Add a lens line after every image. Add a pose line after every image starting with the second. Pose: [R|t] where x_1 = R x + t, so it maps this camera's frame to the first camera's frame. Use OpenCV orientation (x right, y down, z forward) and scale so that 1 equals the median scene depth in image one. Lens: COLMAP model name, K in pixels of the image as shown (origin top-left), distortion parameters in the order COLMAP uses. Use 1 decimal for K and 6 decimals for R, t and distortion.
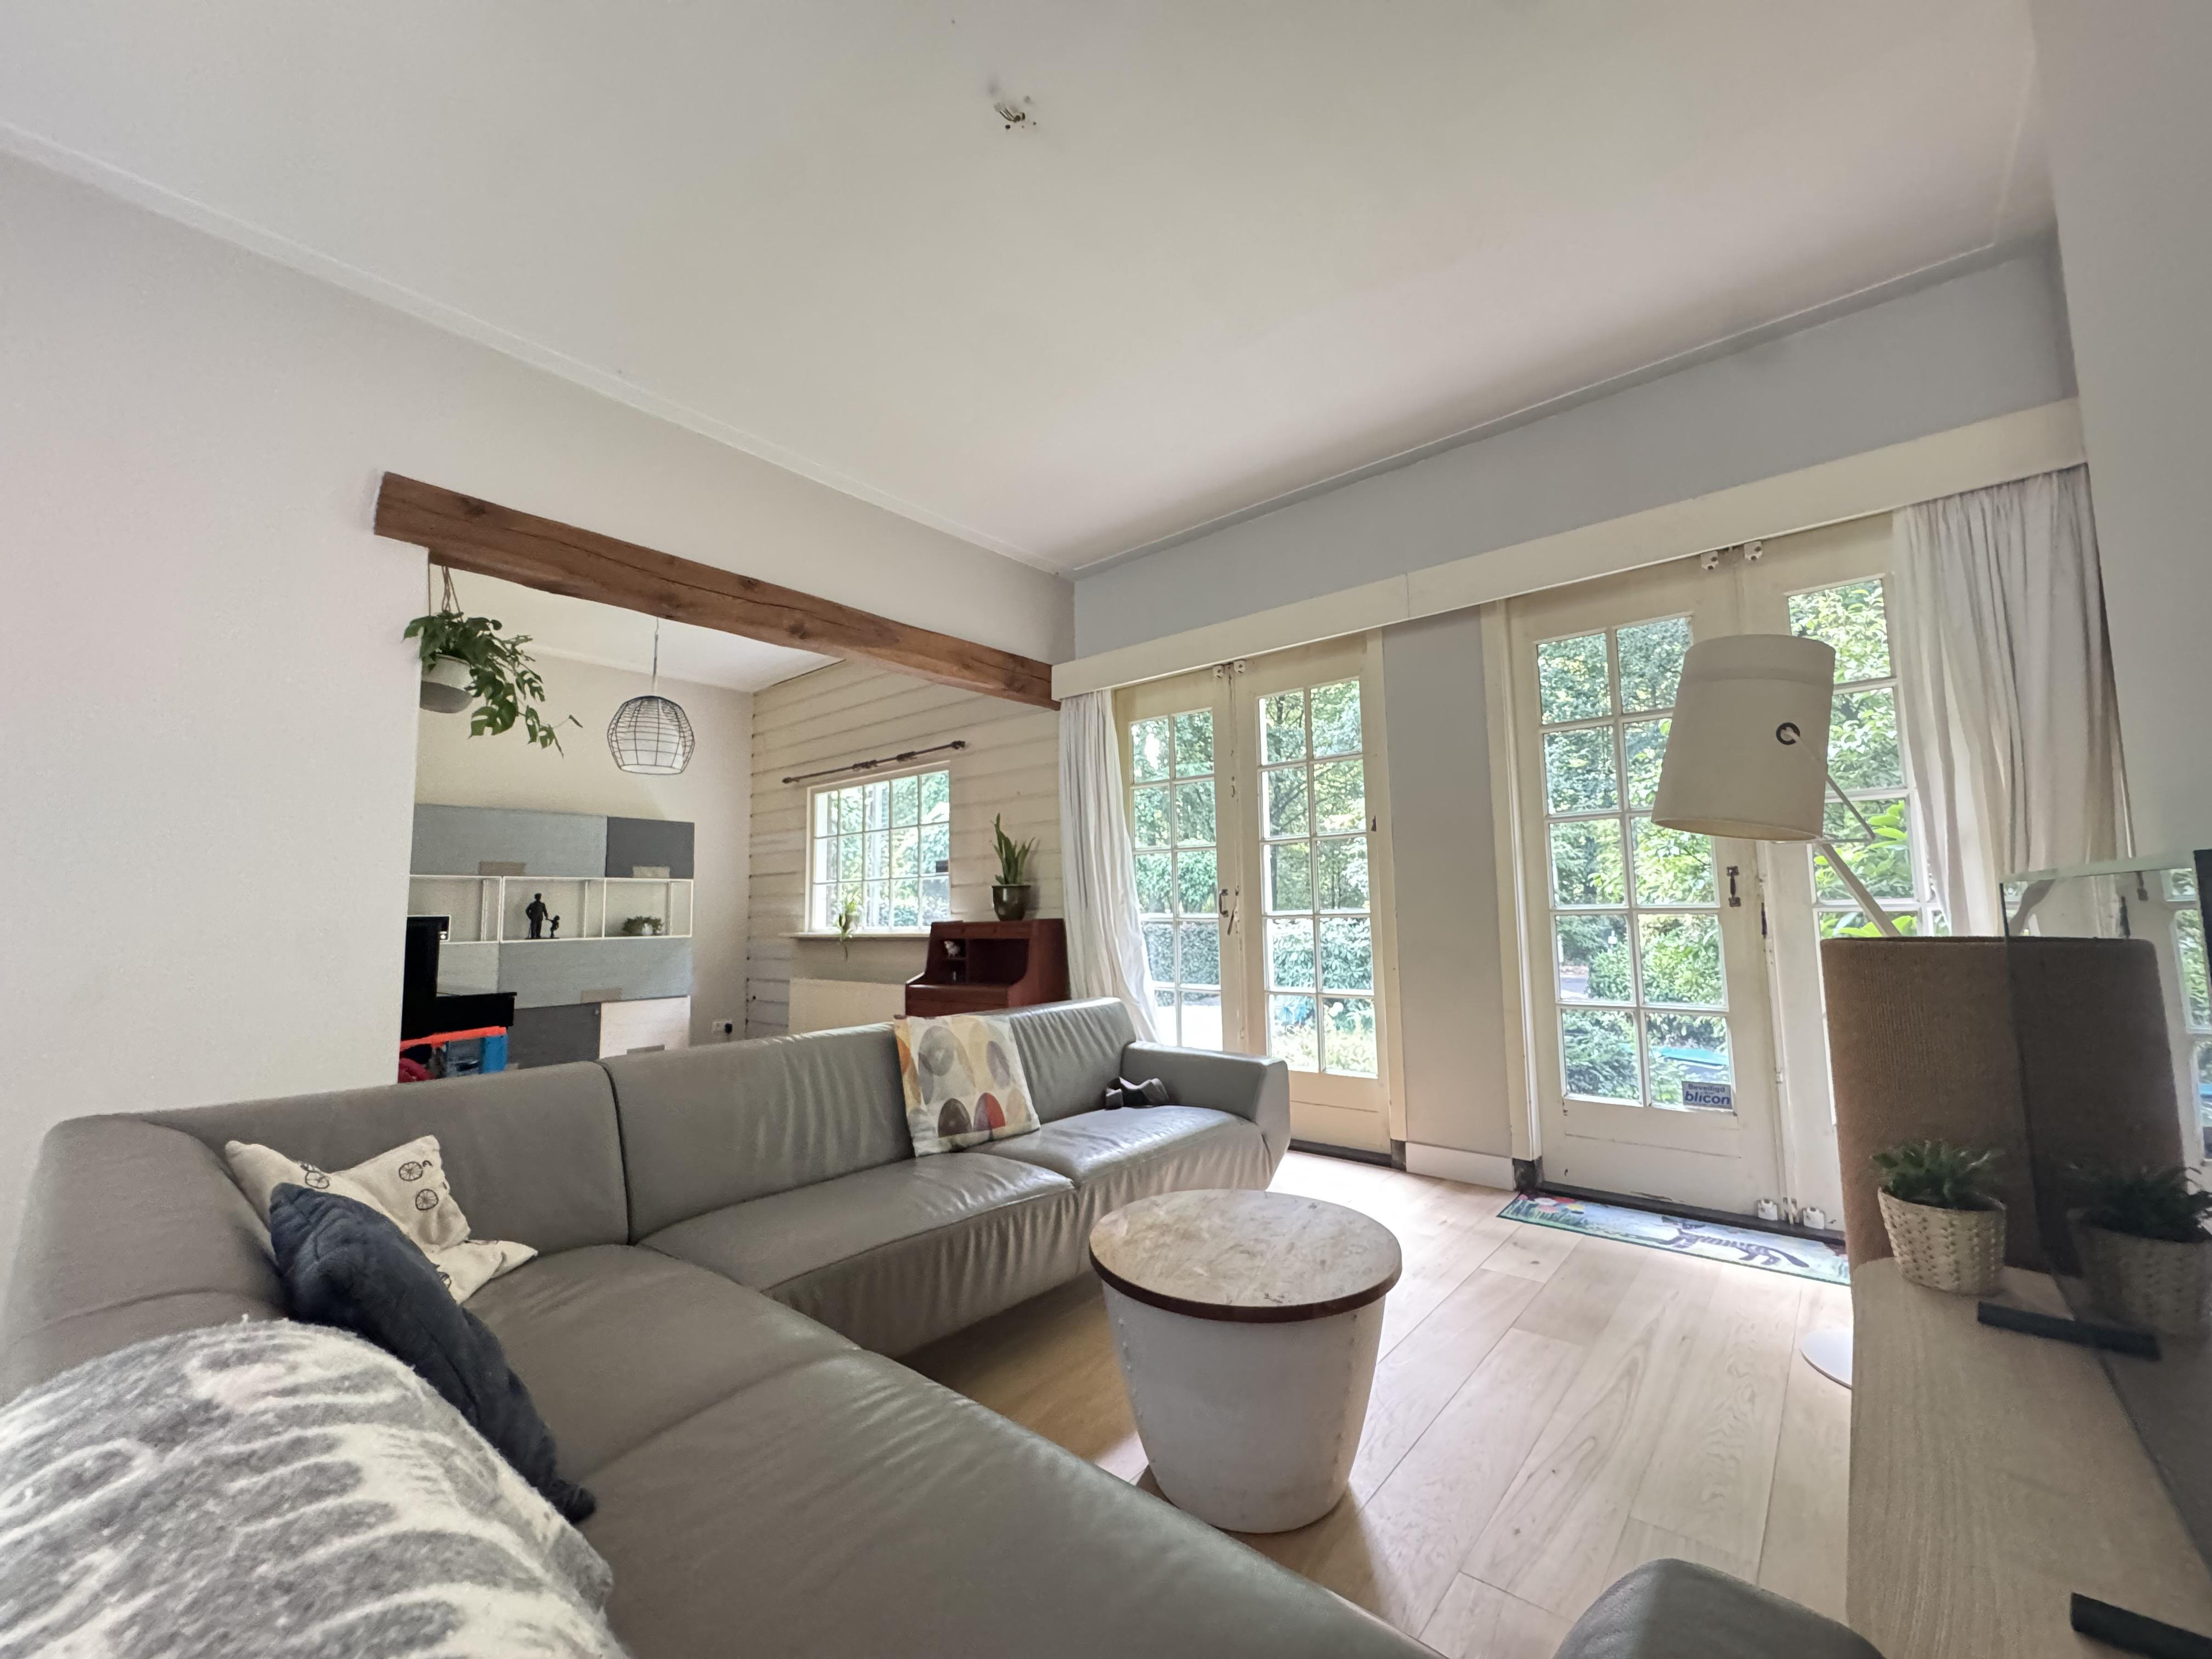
lens RADIAL K [[880.2, 0, 1105.8], [0, 880.2, 832.2], [0, 0, 1]] dist [-0.002800, 0.000054]
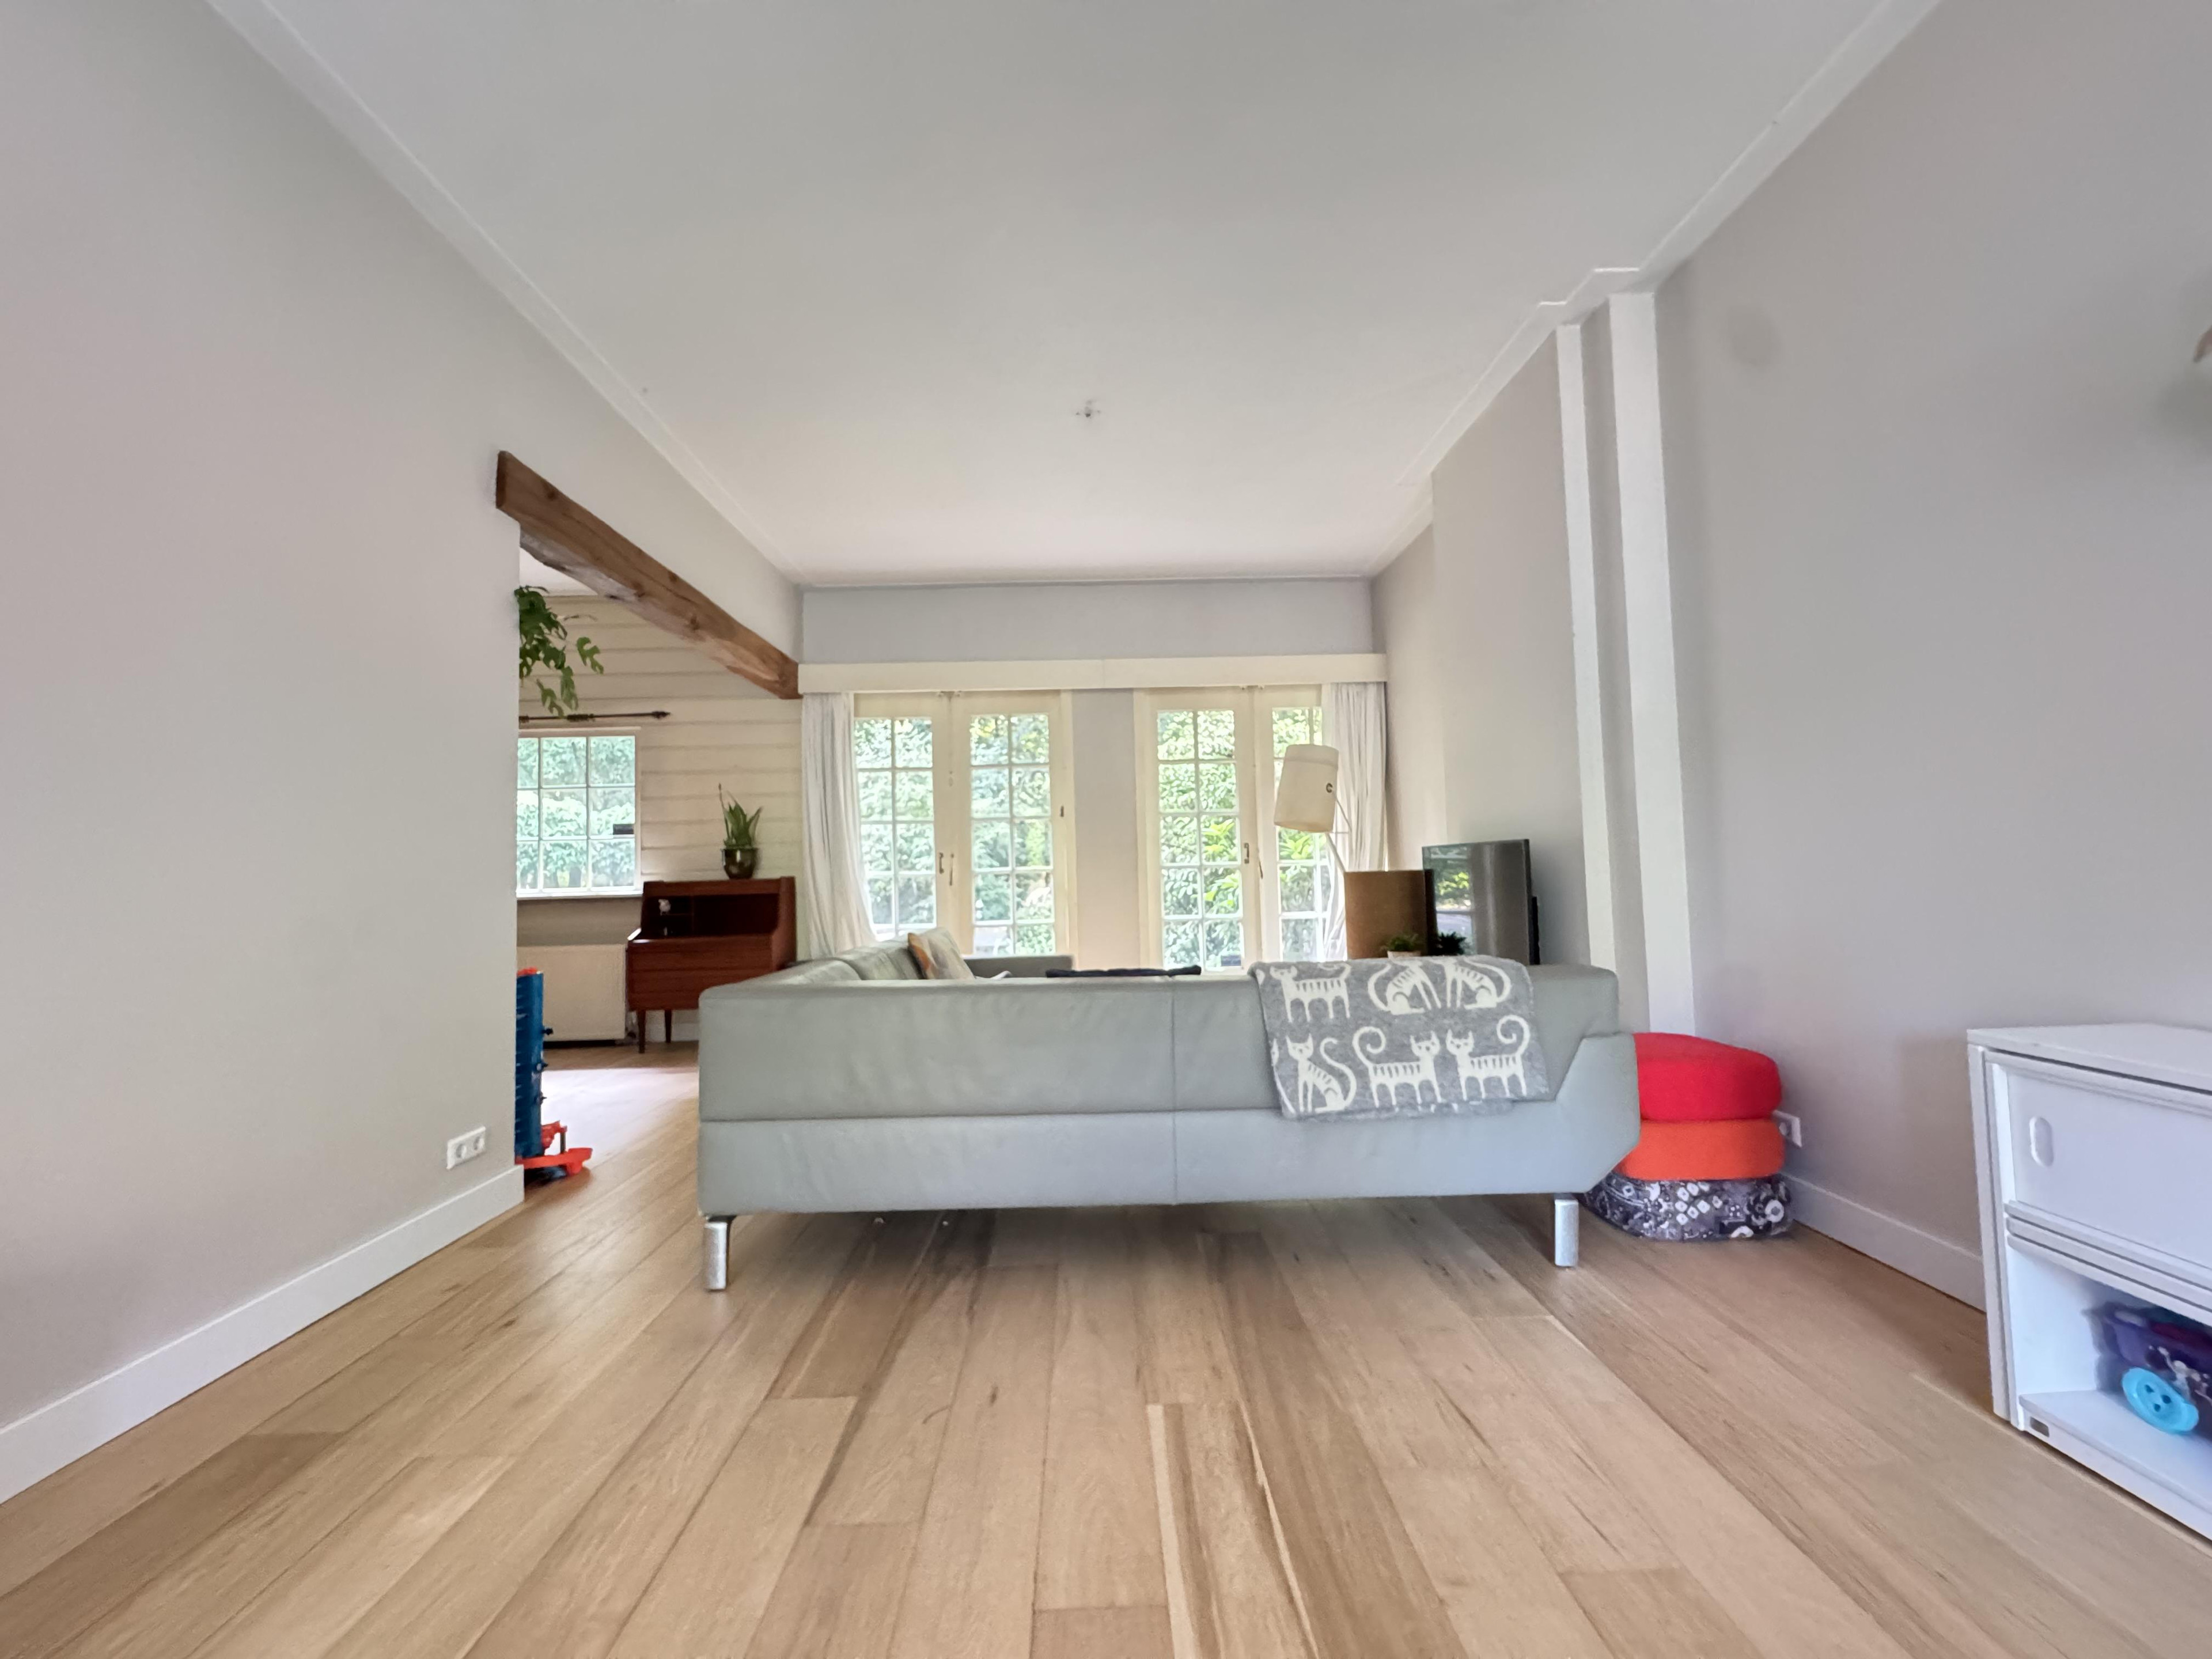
lens RADIAL K [[880.2, 0, 1105.8], [0, 880.2, 832.2], [0, 0, 1]] dist [-0.002800, 0.000054]
pose [[0.747899, 0.030293, 0.663120, -0.491140], [-0.049086, 0.998747, 0.009737, 0.005175], [-0.661995, -0.039832, 0.748449, -0.158116]]
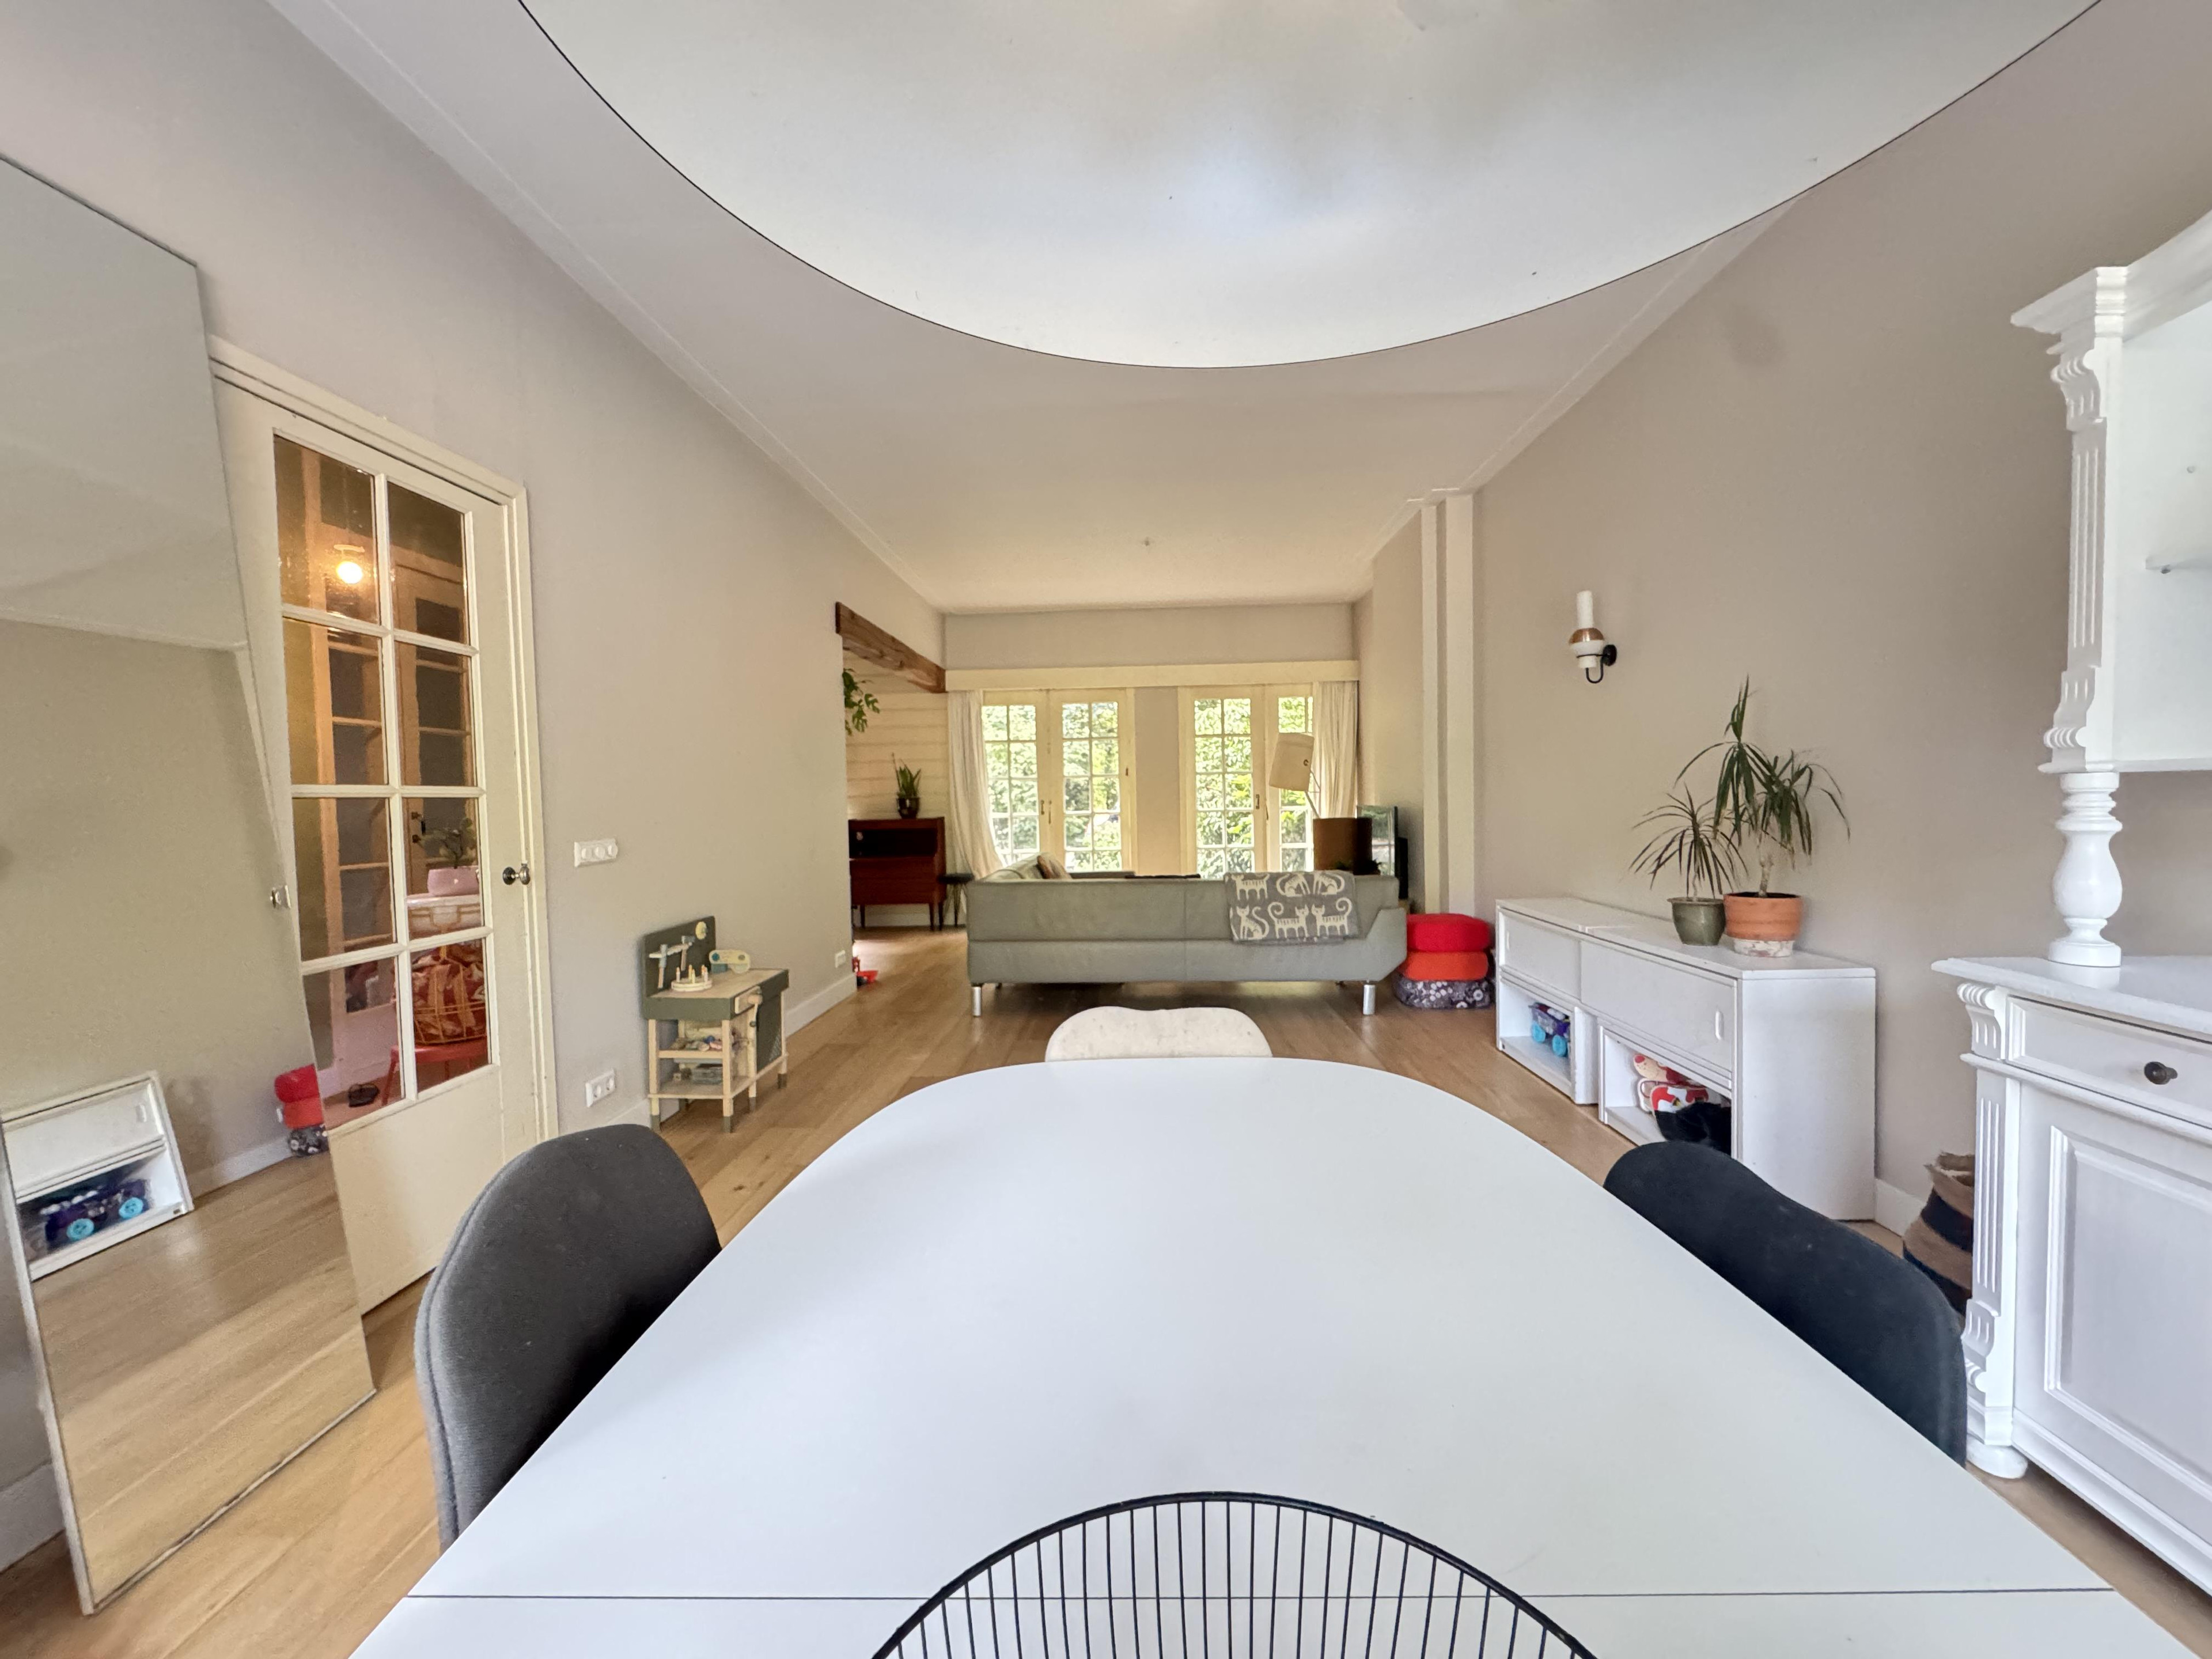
lens RADIAL K [[886.5, 0, 1107.2], [0, 886.5, 833.3], [0, 0, 1]] dist [-0.002041, -0.000269]
pose [[0.787762, -0.022968, 0.615551, -0.816567], [-0.050218, 0.993584, 0.101341, -0.059137], [-0.613929, -0.110744, 0.781554, -0.534439]]
